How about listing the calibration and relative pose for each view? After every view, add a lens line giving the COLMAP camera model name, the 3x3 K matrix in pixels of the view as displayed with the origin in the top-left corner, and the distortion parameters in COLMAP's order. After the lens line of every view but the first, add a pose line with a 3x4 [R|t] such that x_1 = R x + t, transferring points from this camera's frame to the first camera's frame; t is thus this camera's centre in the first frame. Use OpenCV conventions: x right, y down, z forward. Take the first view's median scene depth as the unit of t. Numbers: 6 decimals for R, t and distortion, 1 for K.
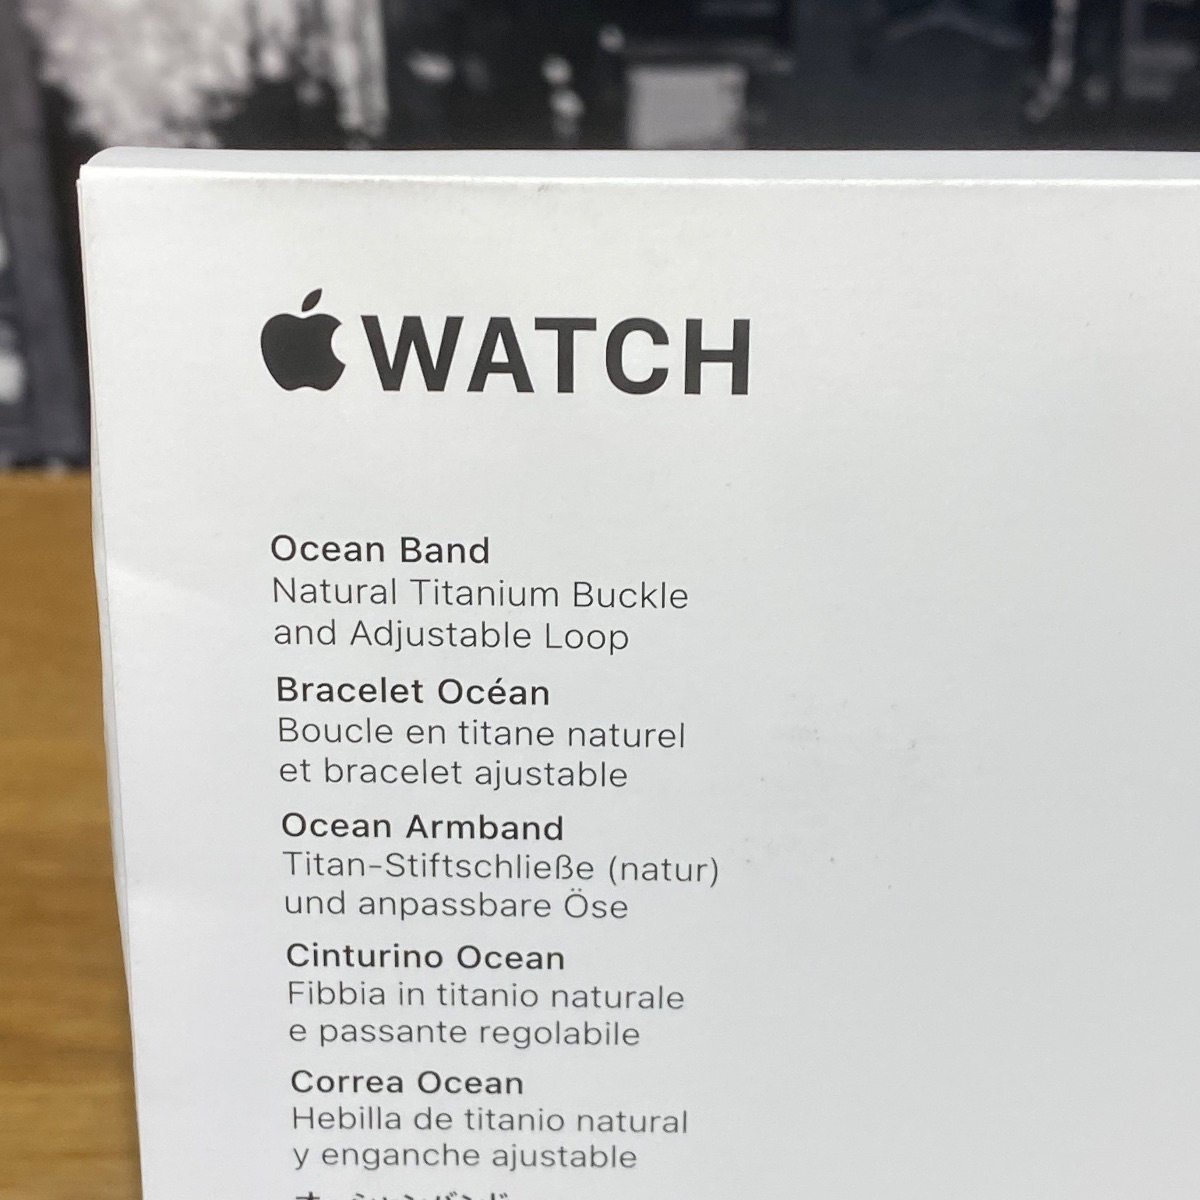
lens RADIAL K [[2516.6, 0, 566.4], [0, 2516.6, 656.4], [0, 0, 1]] dist [0.129498, 0.000000]
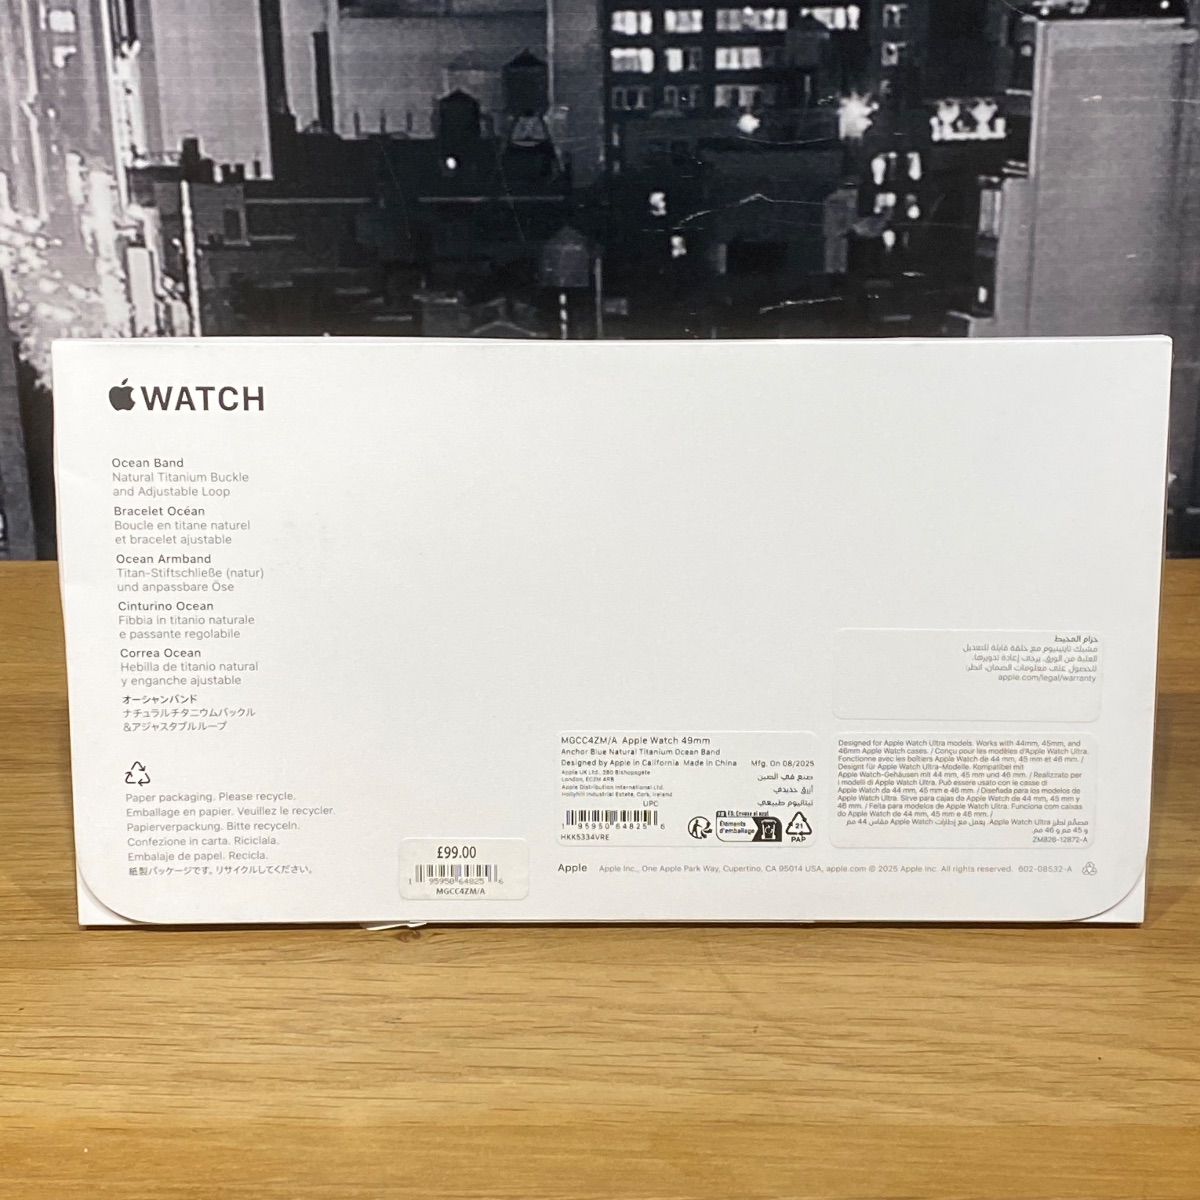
lens RADIAL K [[2535.7, 0, 589.2], [0, 2535.7, 657.0], [0, 0, 1]] dist [0.105939, 0.000000]
pose [[0.999274, -0.013240, 0.035727, 0.343761], [0.018058, 0.990253, -0.138107, 0.618323], [-0.033551, 0.138652, 0.989773, -2.024746]]
